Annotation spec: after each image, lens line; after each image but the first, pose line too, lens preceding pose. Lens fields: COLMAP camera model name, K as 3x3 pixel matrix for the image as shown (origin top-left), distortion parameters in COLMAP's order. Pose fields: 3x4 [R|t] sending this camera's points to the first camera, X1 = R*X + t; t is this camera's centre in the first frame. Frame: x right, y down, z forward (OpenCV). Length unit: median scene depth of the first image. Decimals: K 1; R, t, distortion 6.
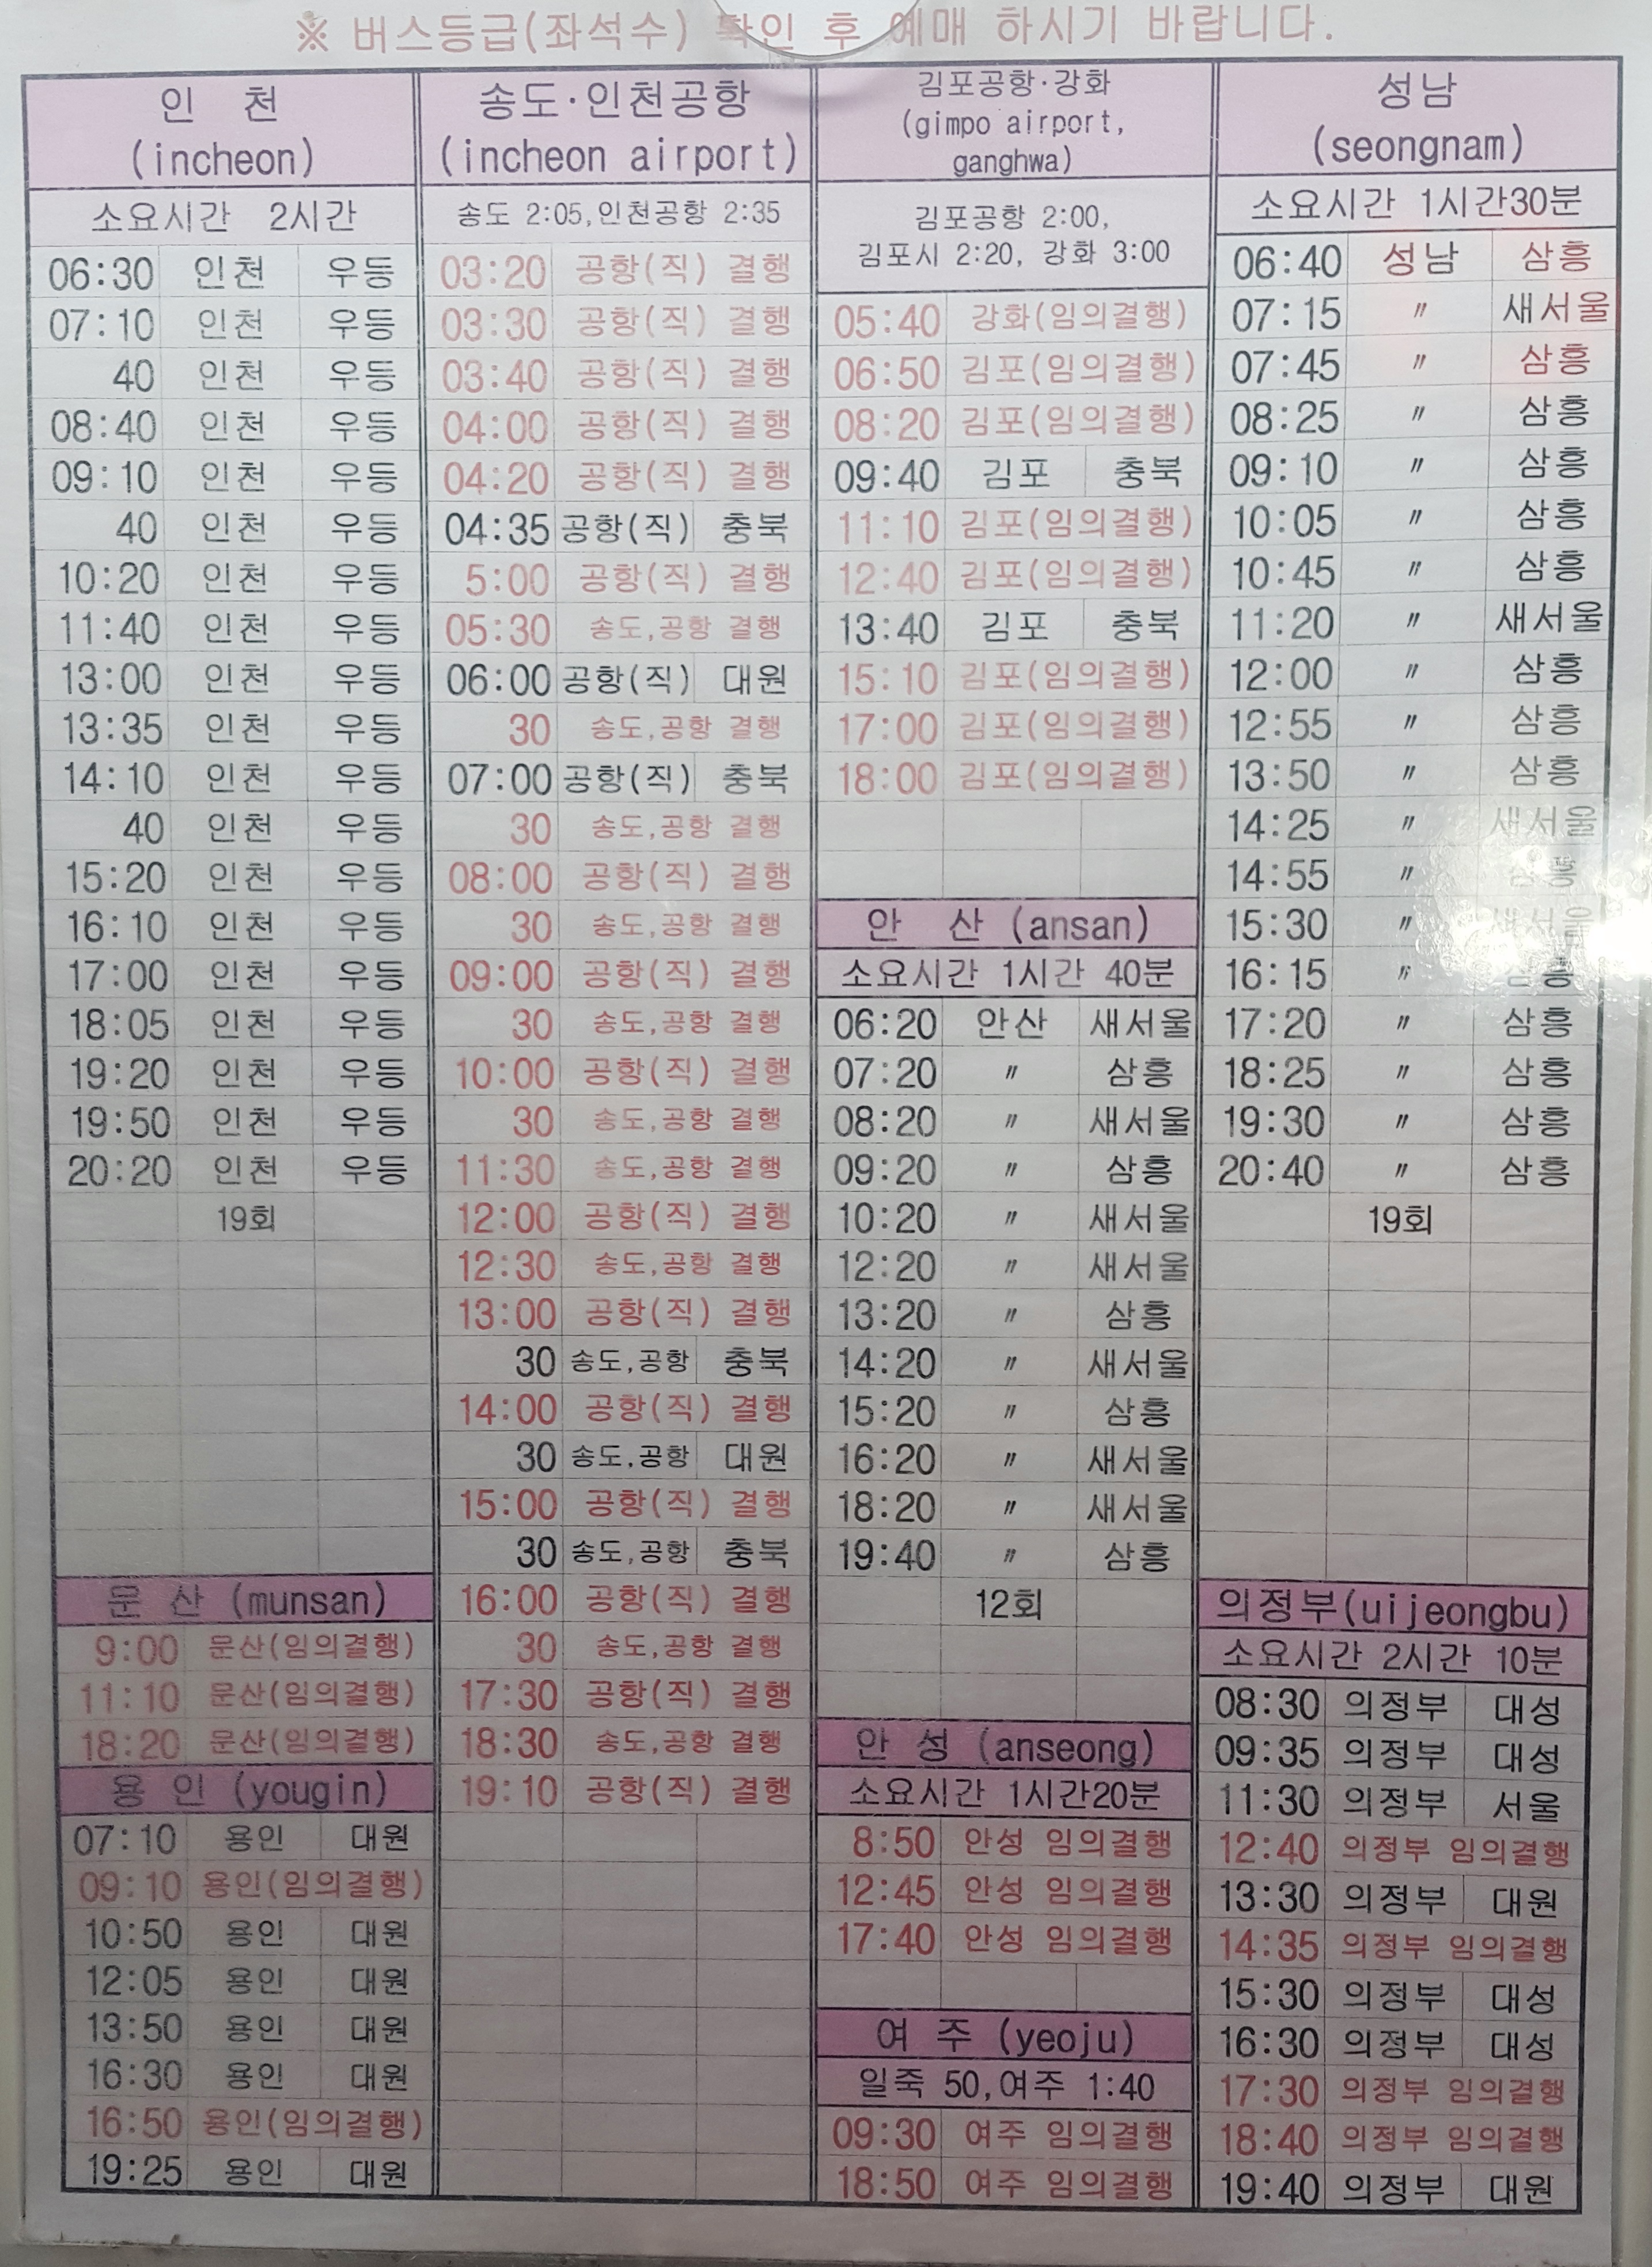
lens RADIAL K [[2157.4, 0, 657.9], [0, 2157.4, 1085.6], [0, 0, 1]] dist [0.097716, -0.152312]
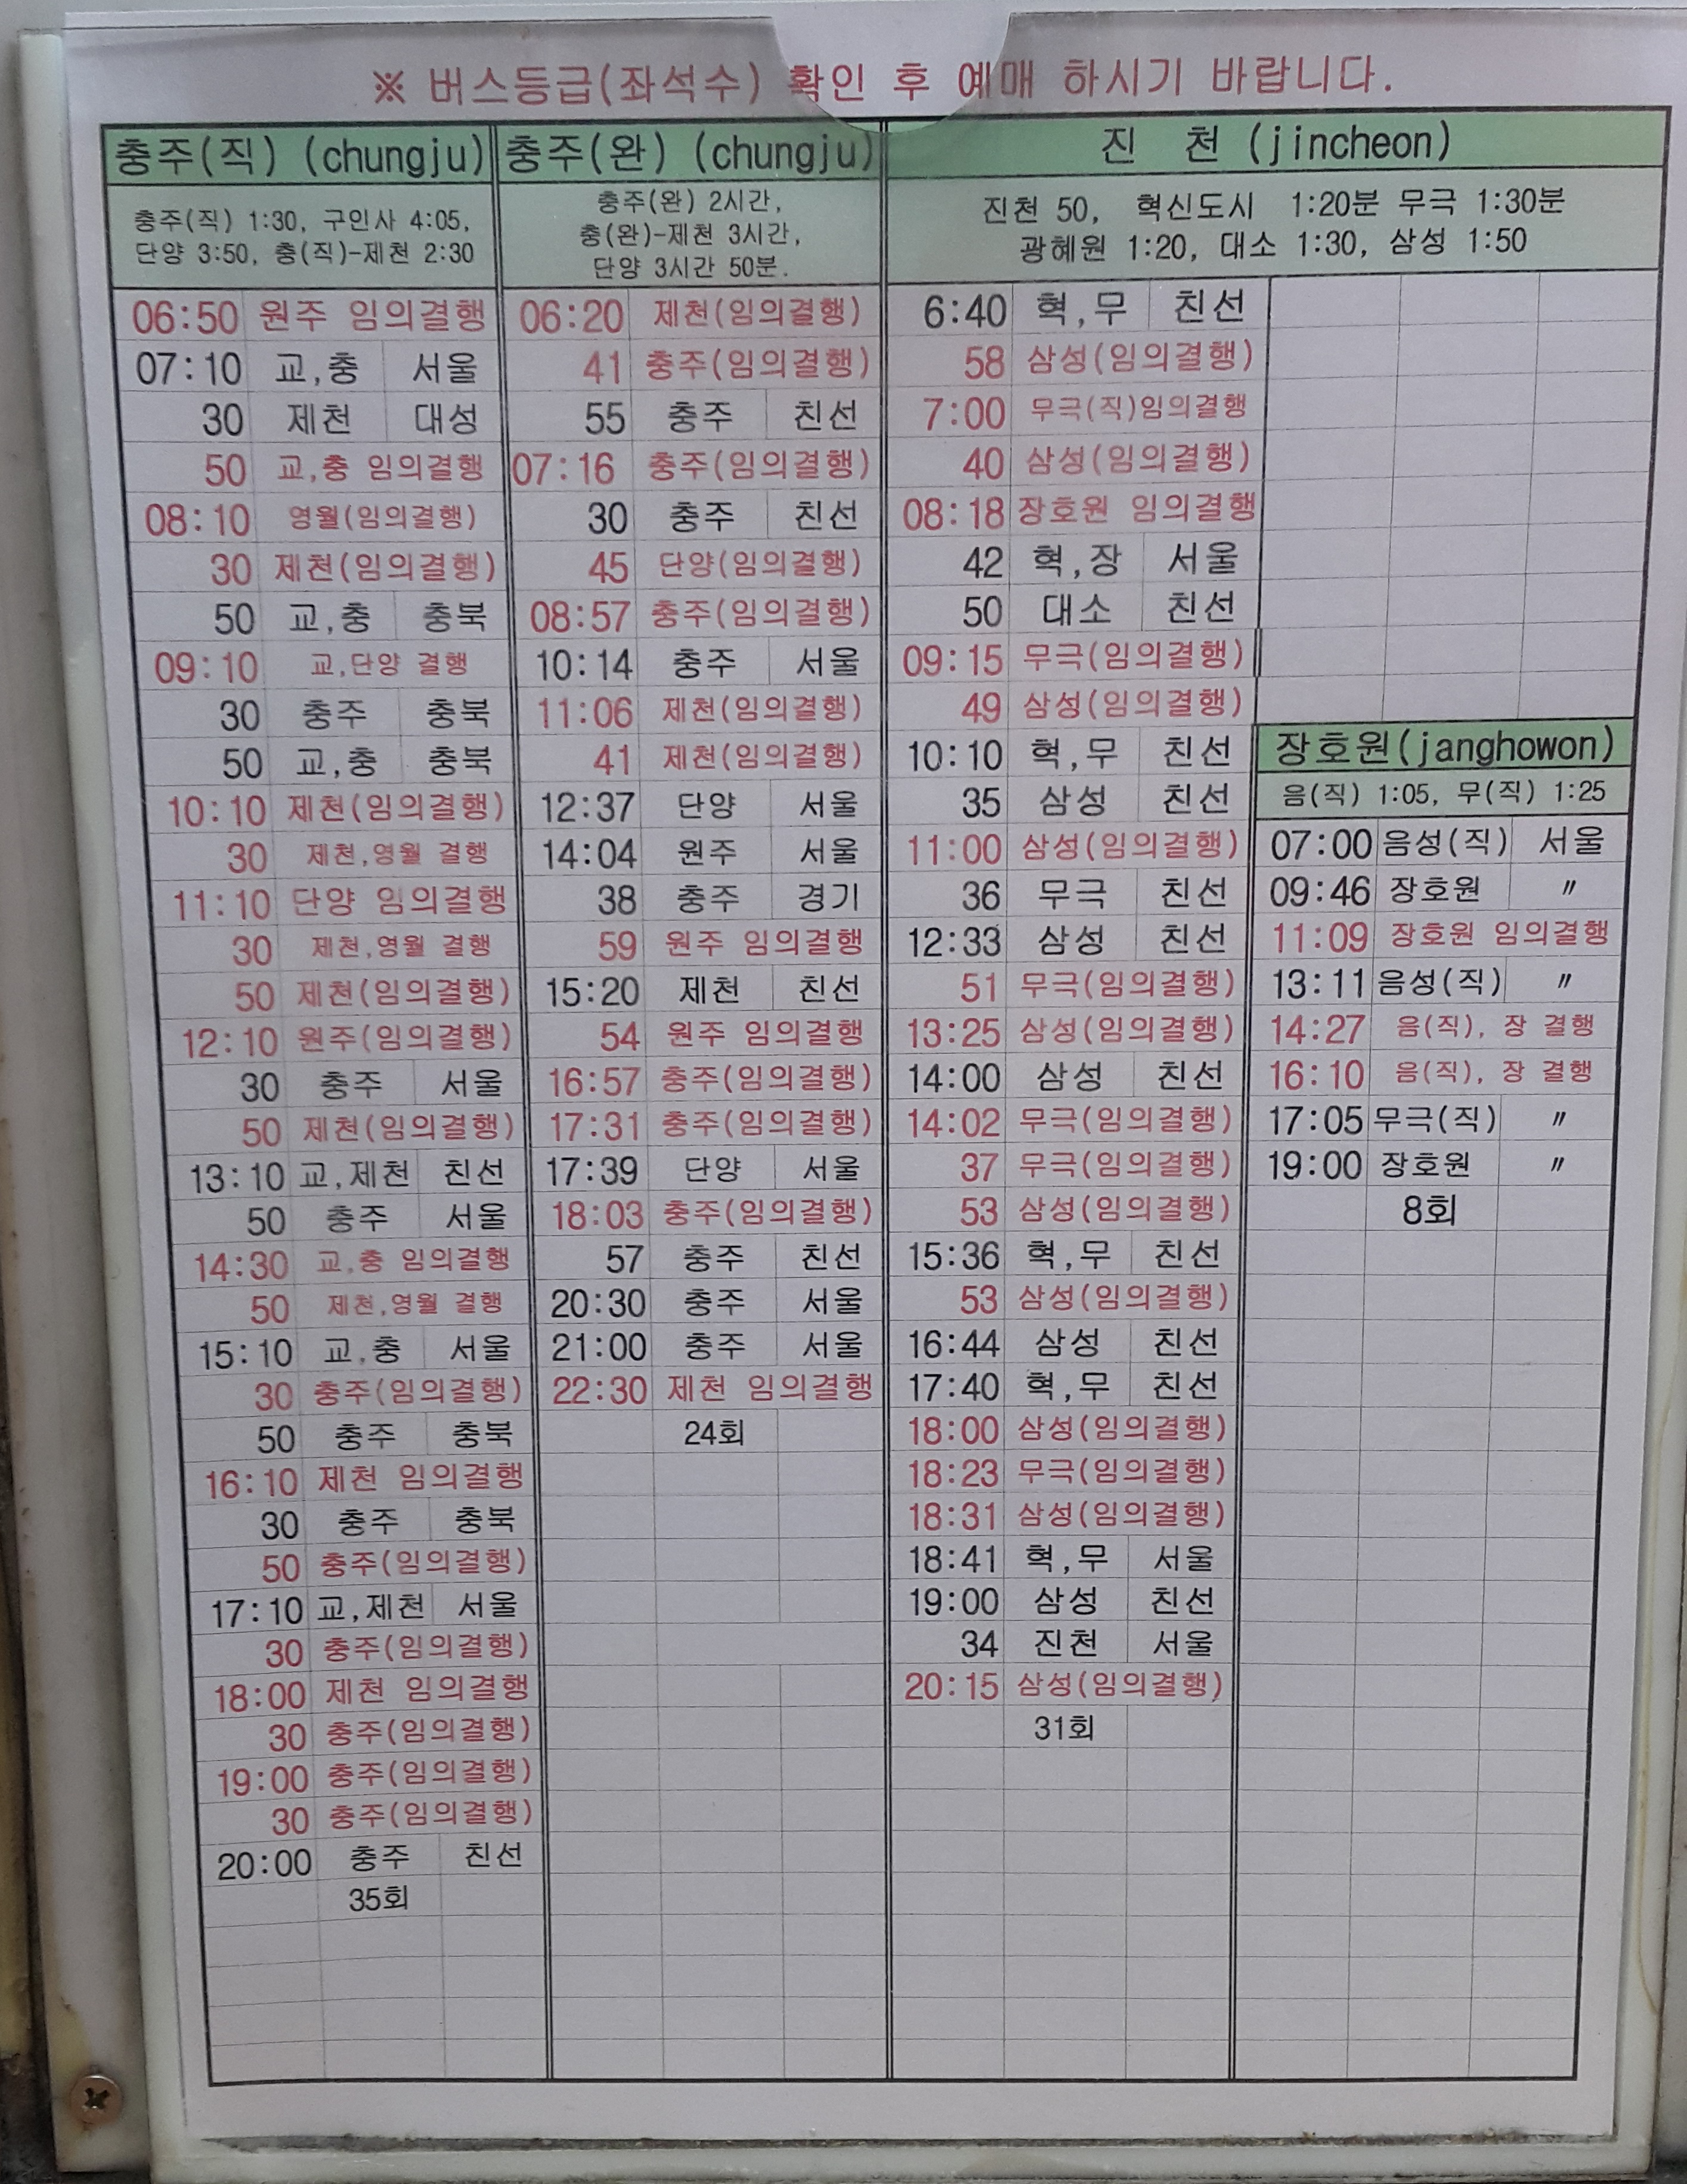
lens RADIAL K [[2043.7, 0, 772.5], [0, 2043.7, 1092.5], [0, 0, 1]] dist [0.101505, -0.109842]
pose [[0.999827, -0.009257, 0.016159, -0.000894], [0.007723, 0.995679, 0.092542, -0.214052], [-0.016945, -0.092402, 0.995578, -0.012217]]
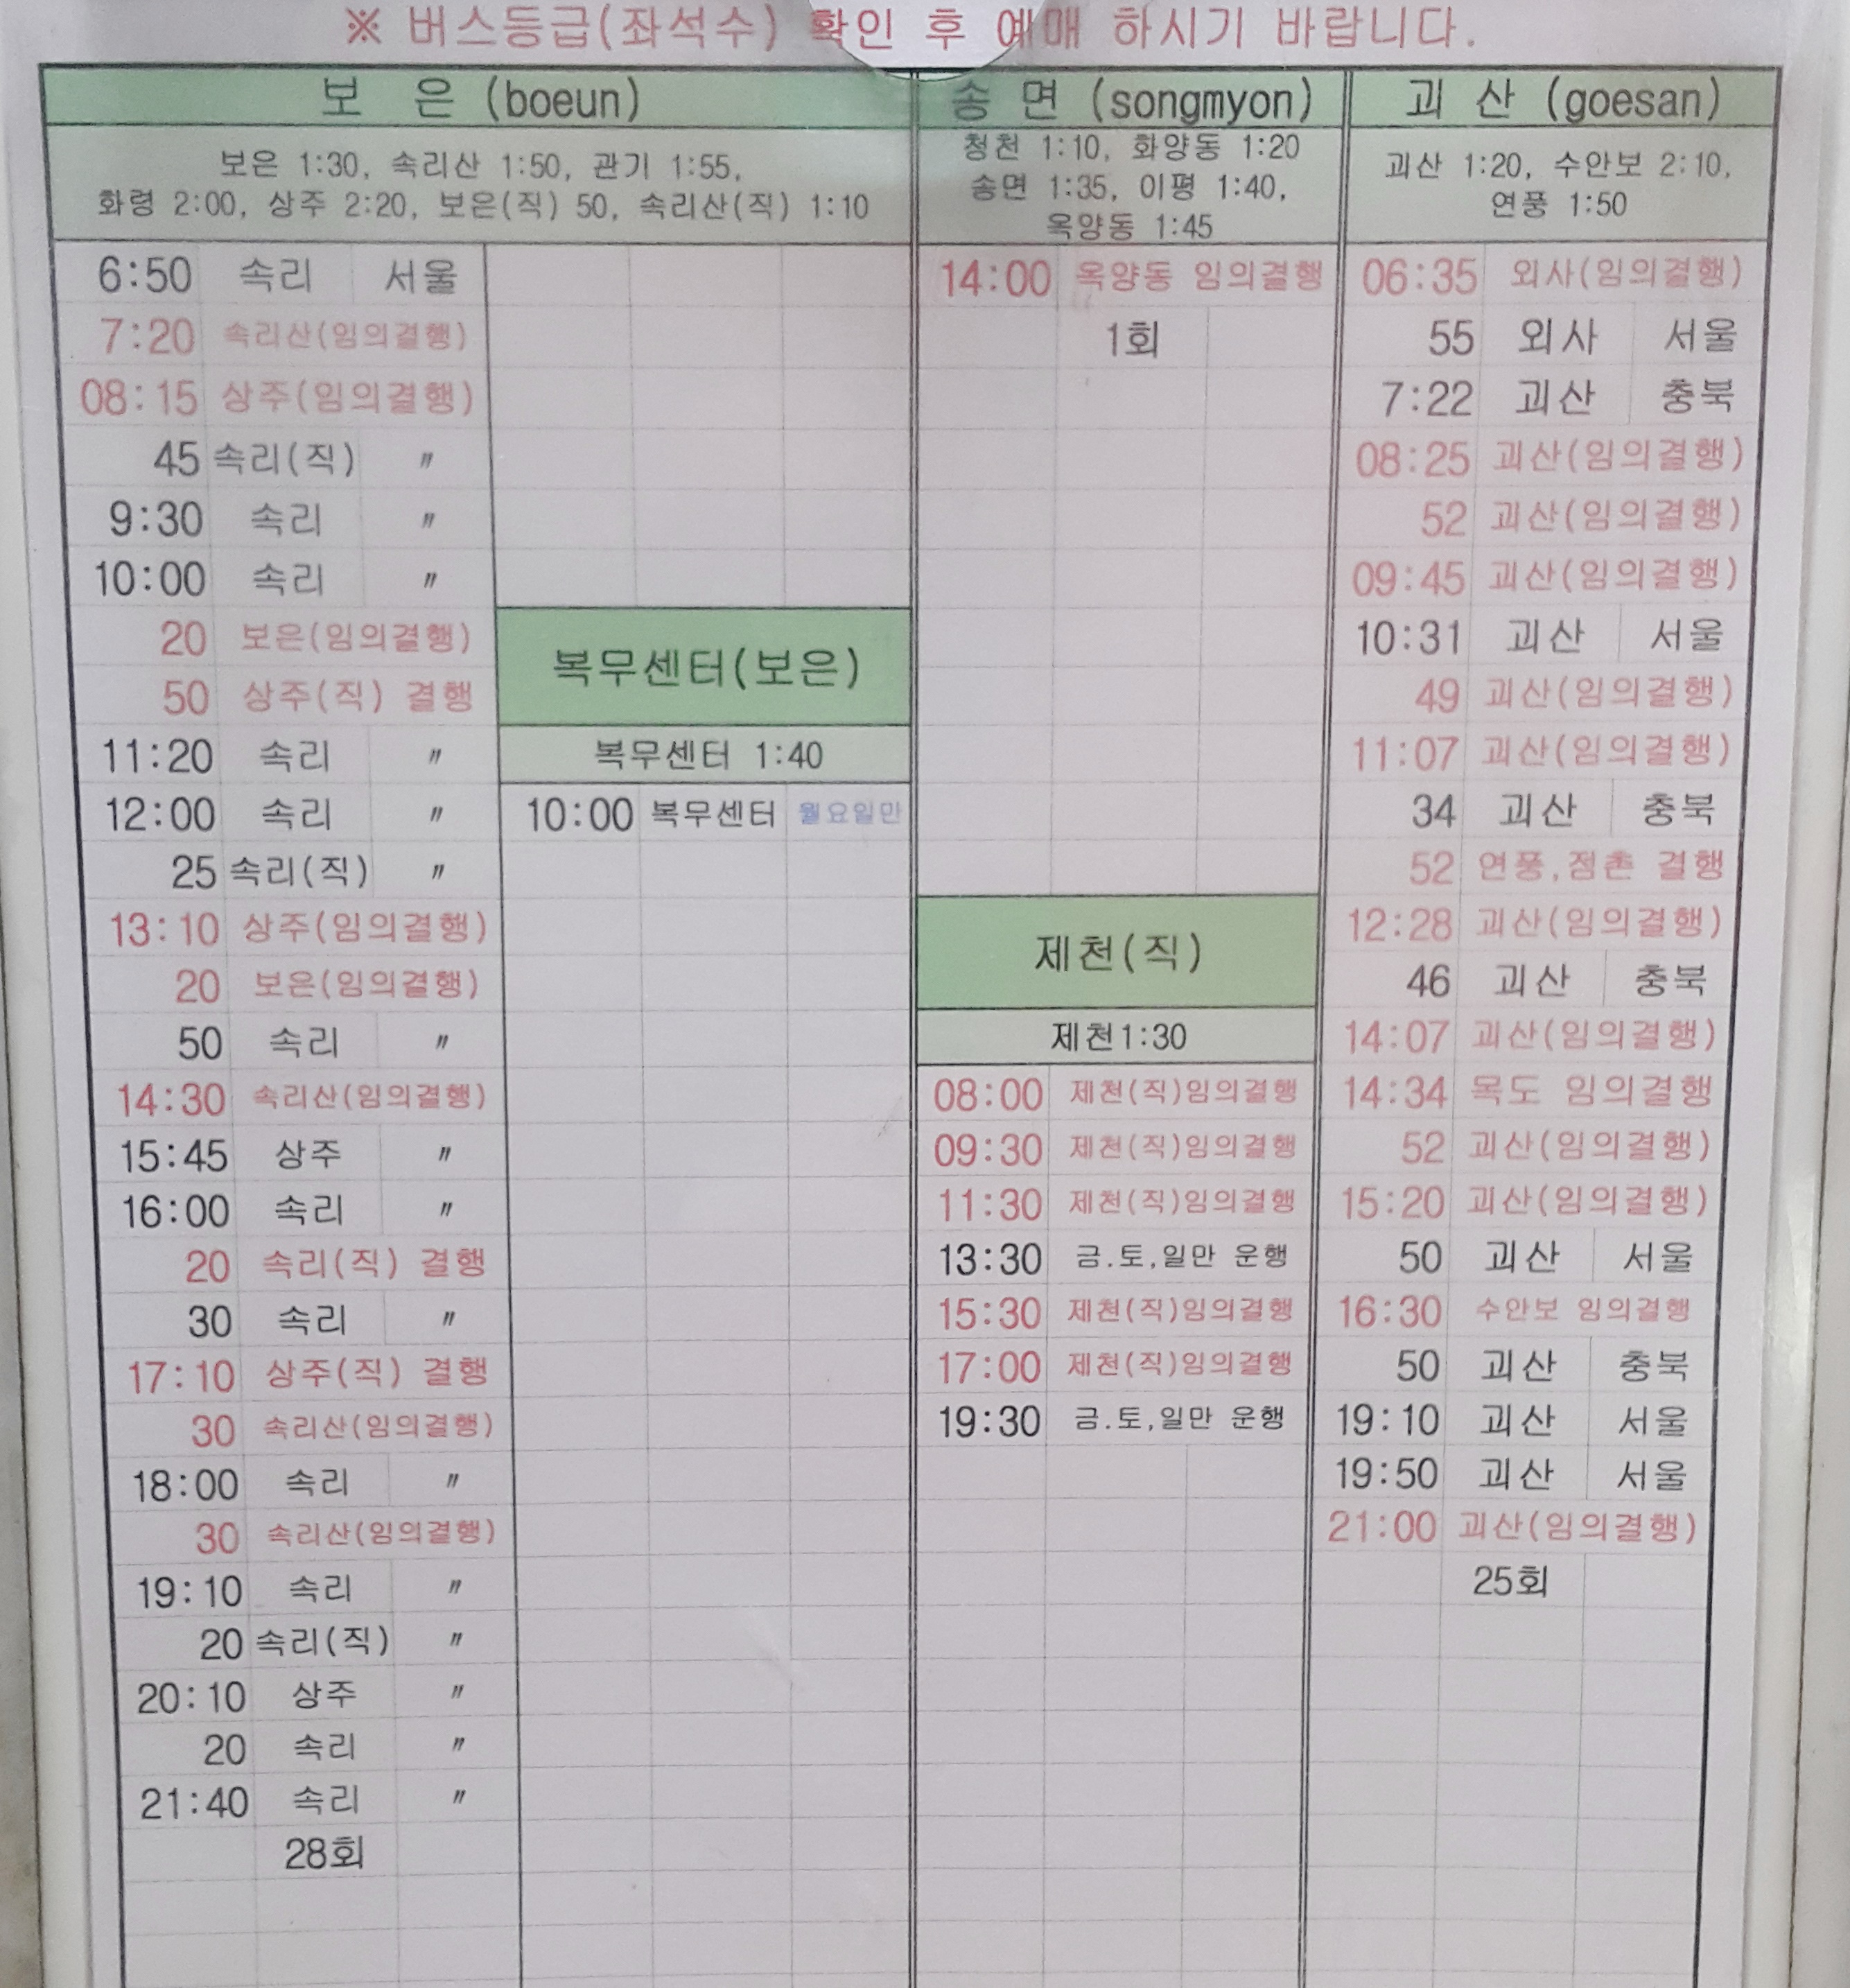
lens RADIAL K [[2323.1, 0, 832.7], [0, 2323.1, 995.2], [0, 0, 1]] dist [0.050377, -0.006844]
pose [[0.999322, -0.003780, 0.036623, -0.001276], [0.001067, 0.997270, 0.073833, -0.308430], [-0.036803, -0.073744, 0.996598, -0.017154]]
